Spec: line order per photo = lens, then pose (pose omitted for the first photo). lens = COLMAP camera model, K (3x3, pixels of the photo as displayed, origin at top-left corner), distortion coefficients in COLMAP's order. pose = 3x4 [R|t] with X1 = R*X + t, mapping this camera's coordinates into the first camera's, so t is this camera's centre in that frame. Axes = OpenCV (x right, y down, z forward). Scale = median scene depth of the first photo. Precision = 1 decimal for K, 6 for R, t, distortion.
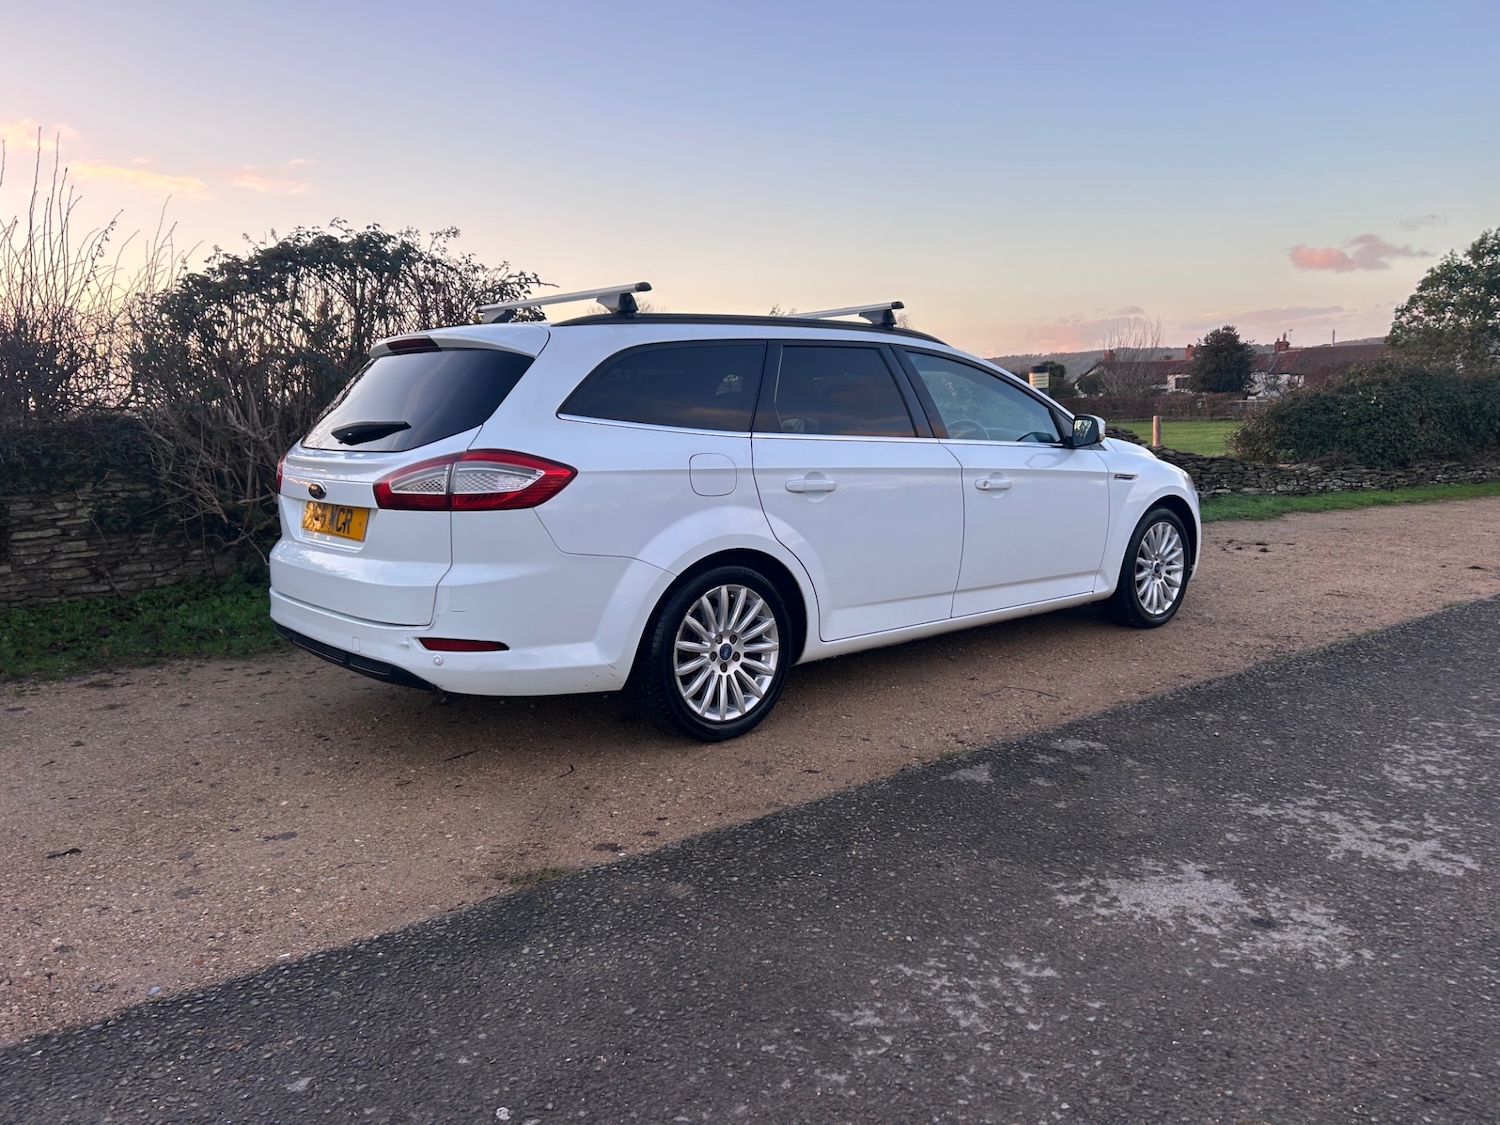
lens RADIAL K [[1140.5, 0, 773.1], [0, 1140.5, 566.0], [0, 0, 1]] dist [0.064526, -0.074049]
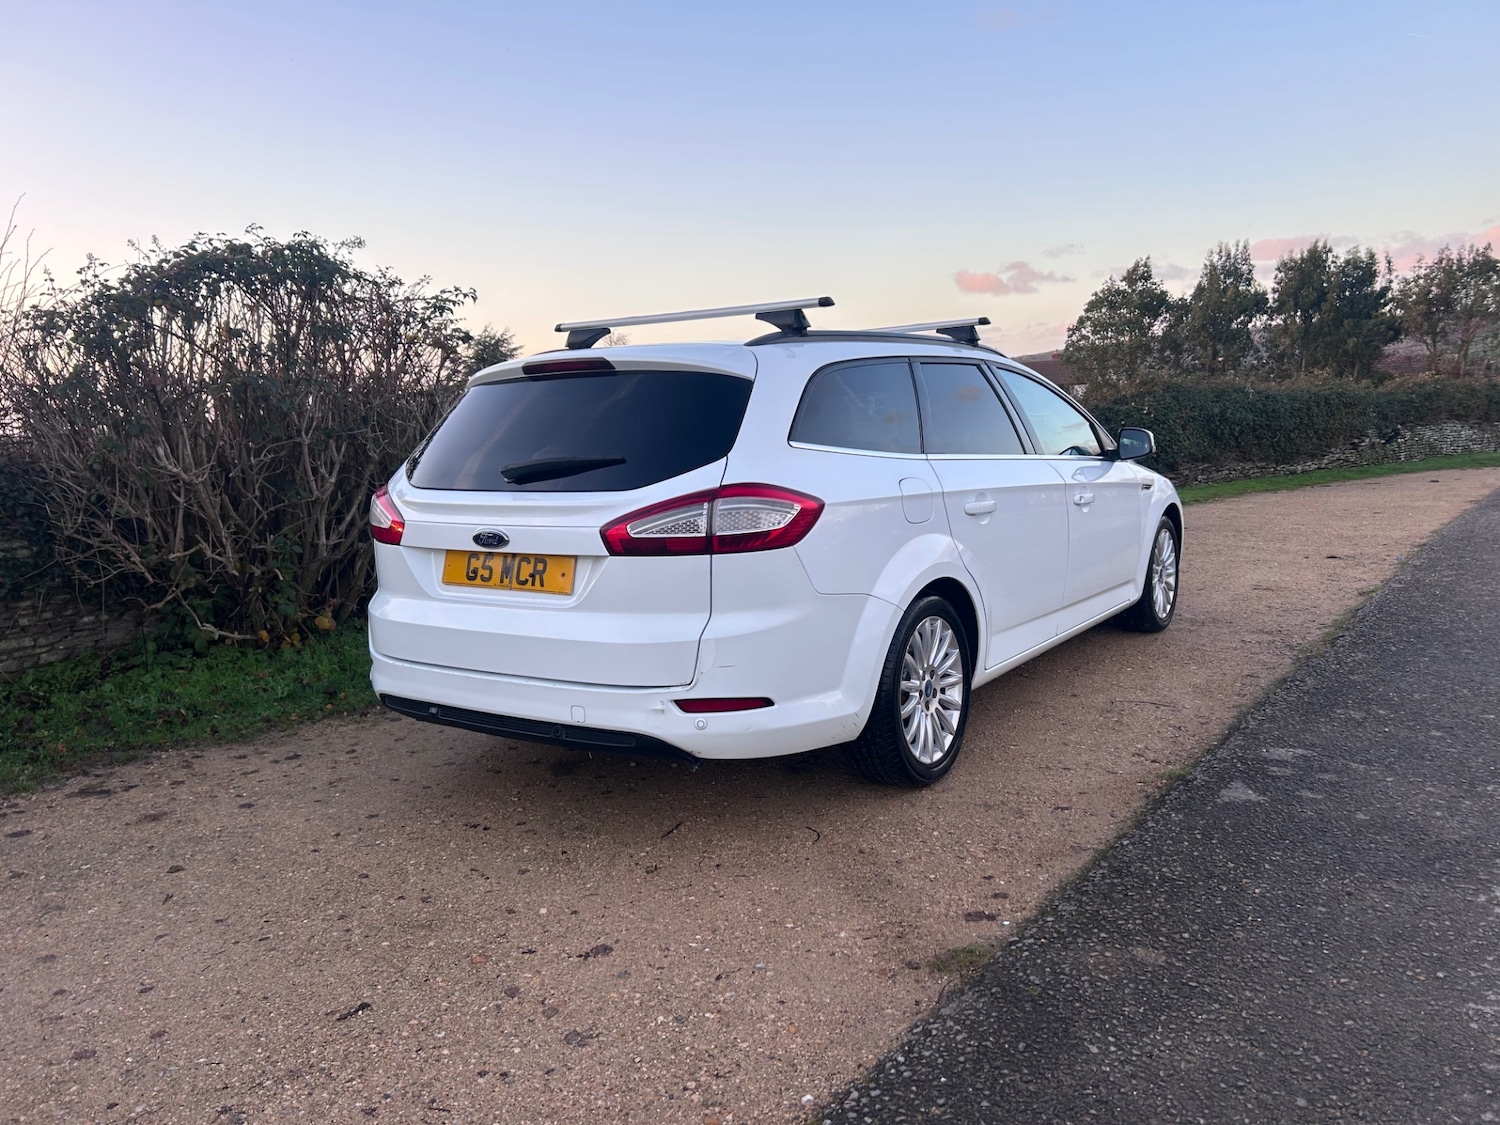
lens RADIAL K [[1140.5, 0, 773.1], [0, 1140.5, 566.0], [0, 0, 1]] dist [0.064526, -0.074049]
pose [[0.967042, -0.054722, 0.248667, -0.326407], [0.058783, 0.998231, -0.008928, -0.020285], [-0.247739, 0.023252, 0.968548, 0.098091]]
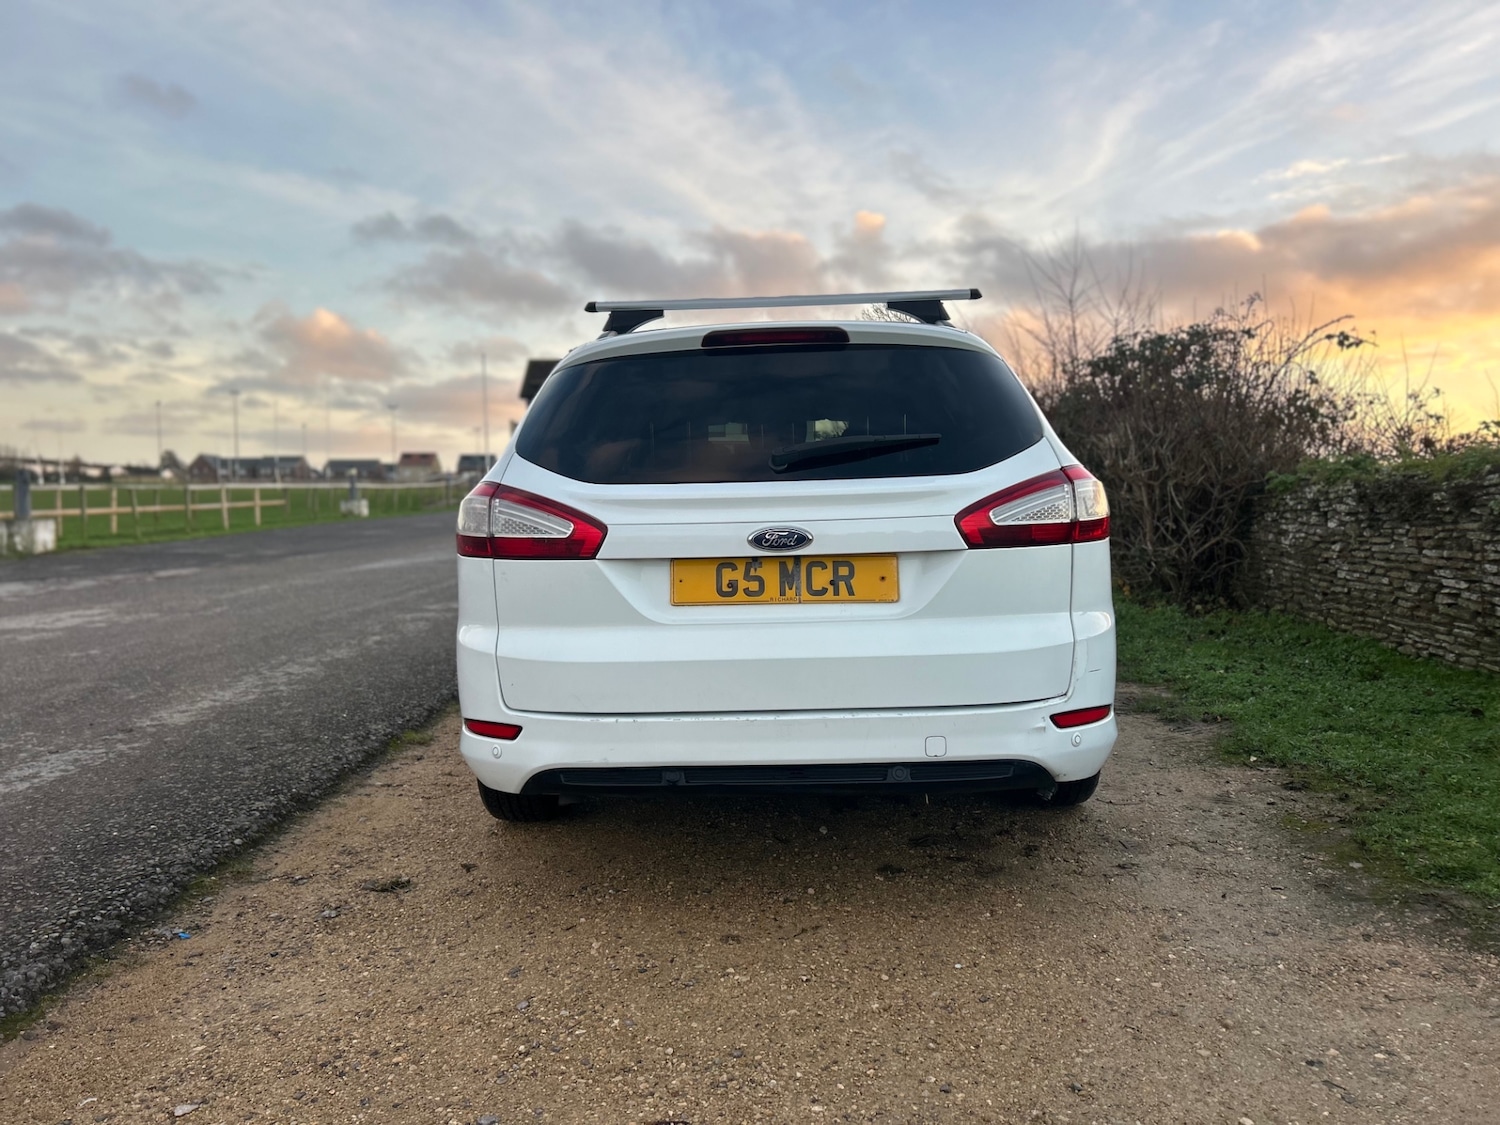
lens RADIAL K [[1140.5, 0, 773.1], [0, 1140.5, 566.0], [0, 0, 1]] dist [0.064526, -0.074049]
pose [[0.688843, -0.054636, 0.722848, -0.705653], [0.121067, 0.991822, -0.040406, -0.018622], [-0.714729, 0.115347, 0.689824, 0.440195]]
